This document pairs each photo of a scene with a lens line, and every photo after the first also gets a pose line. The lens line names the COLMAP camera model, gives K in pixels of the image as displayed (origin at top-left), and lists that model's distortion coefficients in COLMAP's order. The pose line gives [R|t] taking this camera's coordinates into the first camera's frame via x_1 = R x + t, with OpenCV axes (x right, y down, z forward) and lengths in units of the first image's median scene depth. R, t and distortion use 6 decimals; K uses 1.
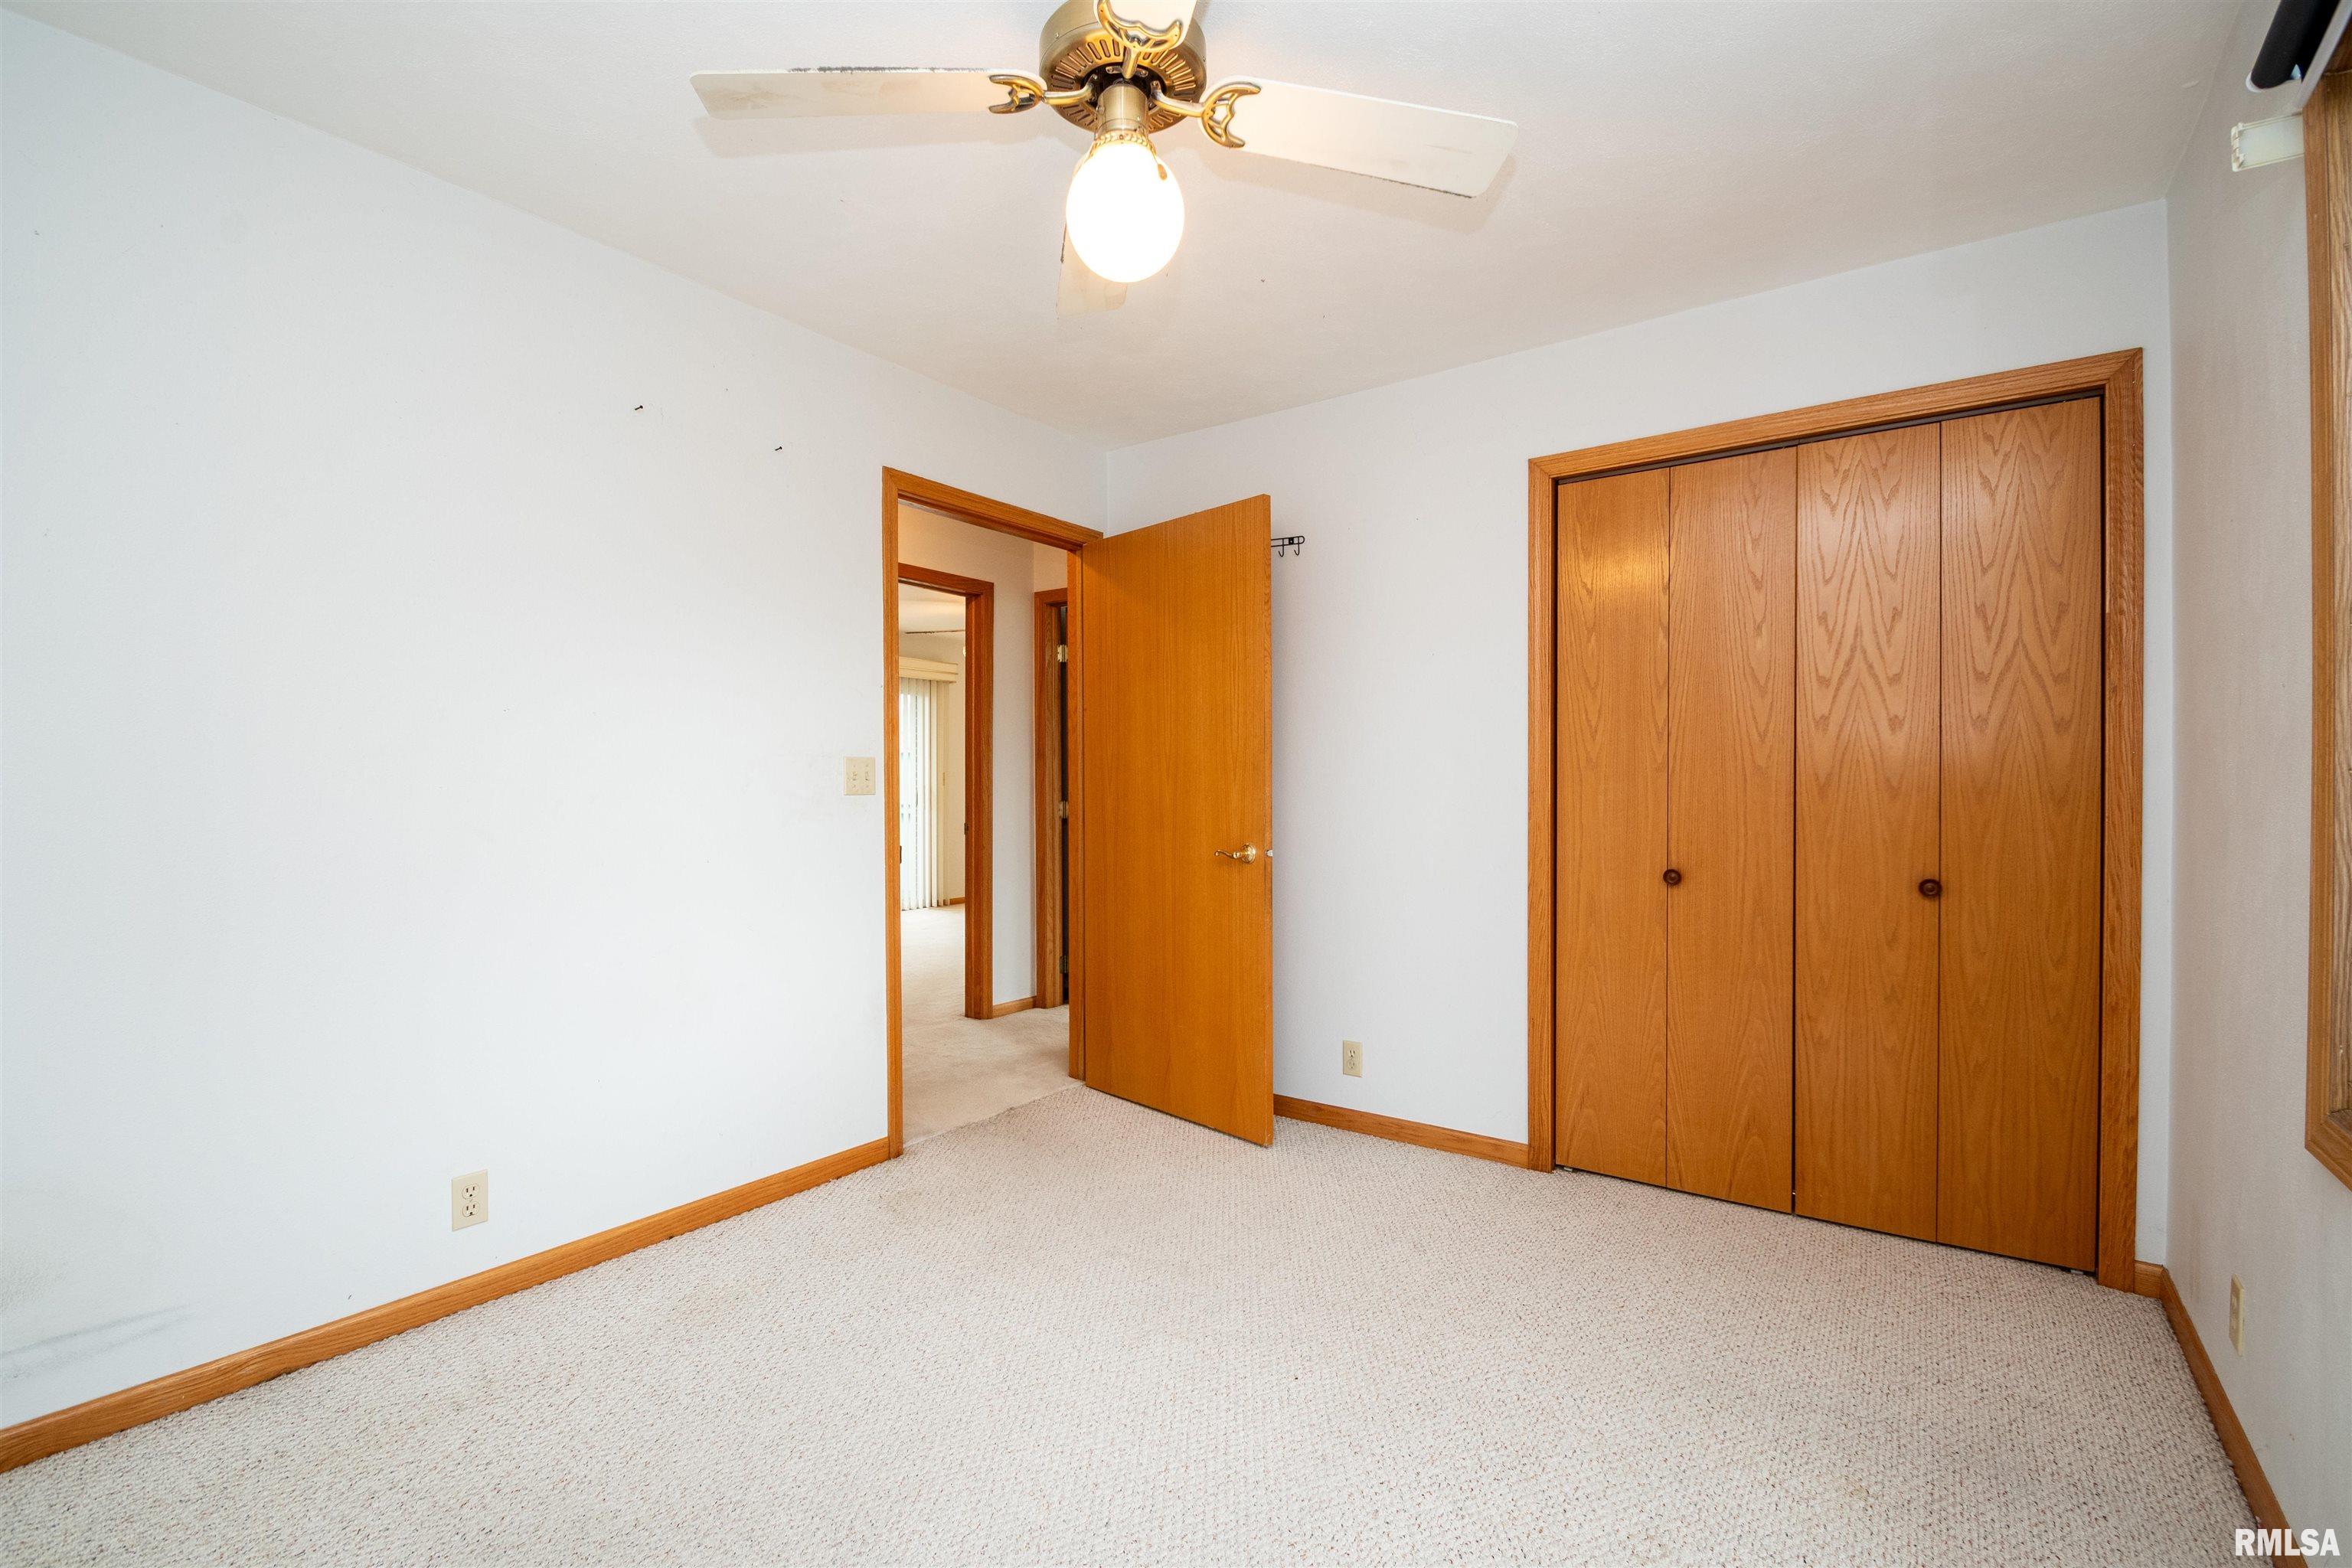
lens RADIAL K [[1037.1, 0, 1167.4], [0, 1037.1, 802.1], [0, 0, 1]] dist [0.009656, -0.012320]
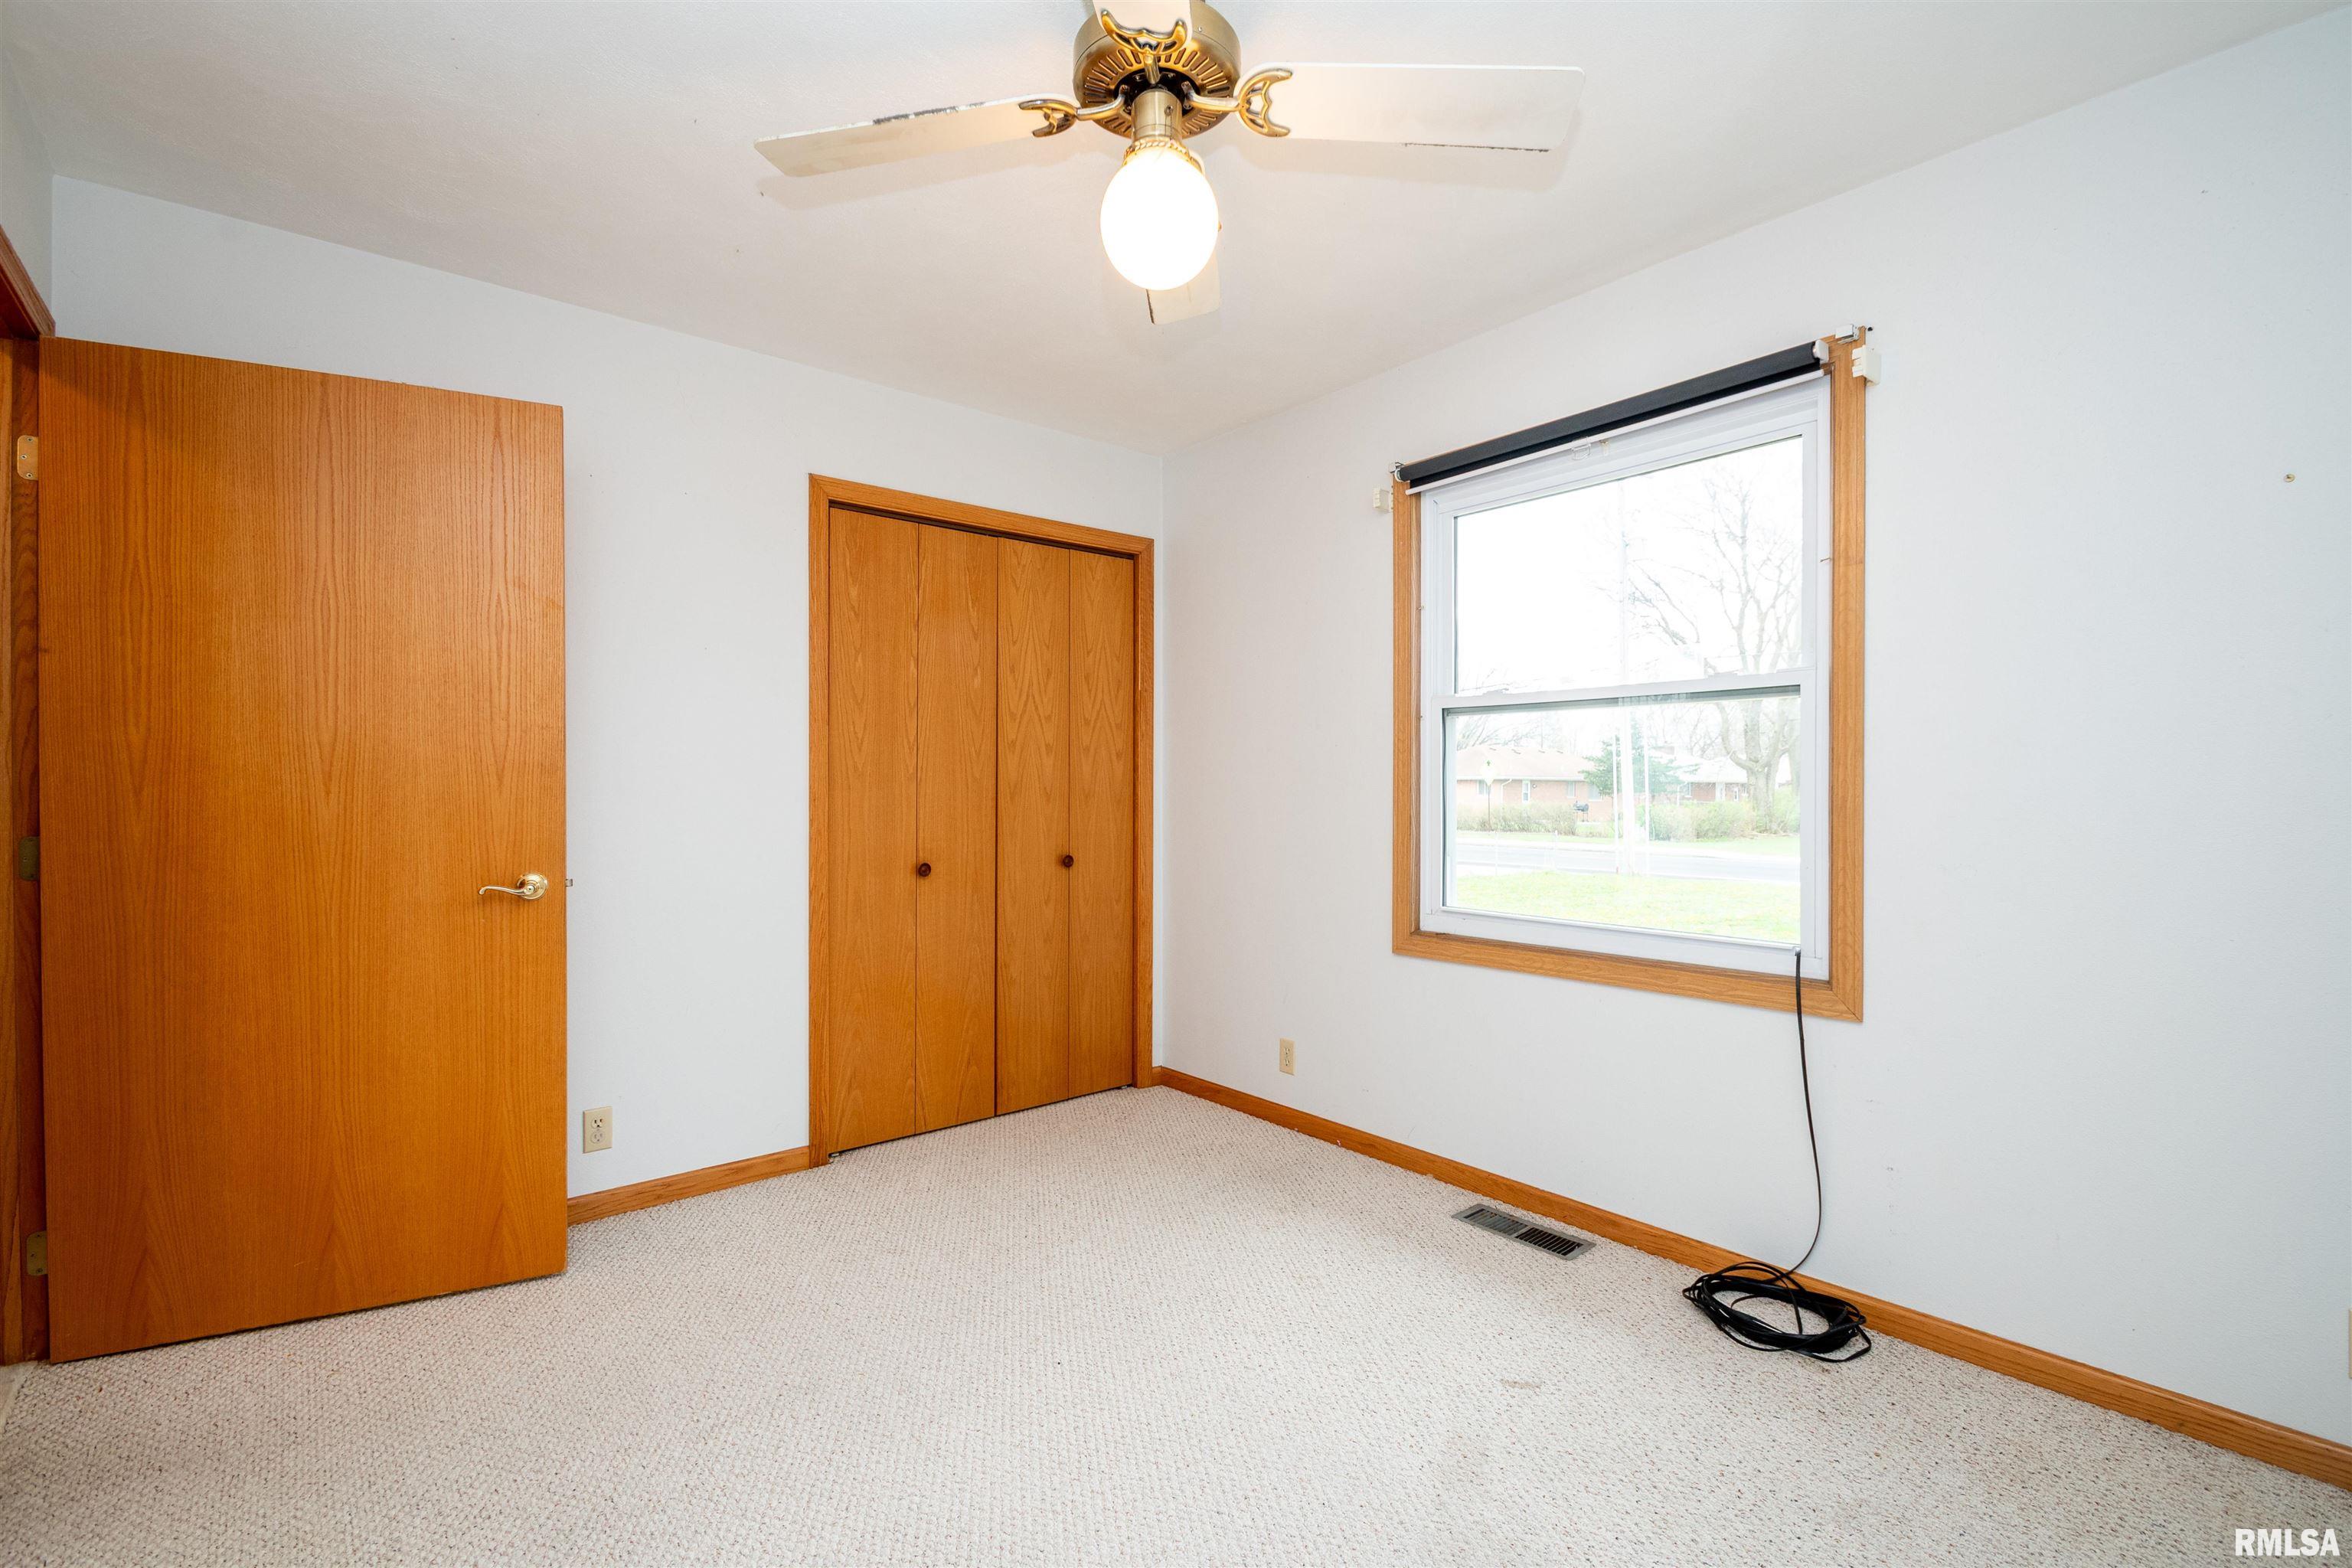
lens RADIAL K [[1037.1, 0, 1161.0], [0, 1037.1, 806.6], [0, 0, 1]] dist [0.009656, -0.012320]
pose [[0.252689, -0.015786, 0.967419, -0.631780], [0.016555, 0.999791, 0.011990, -0.010148], [-0.967406, 0.012986, 0.252898, 0.468265]]
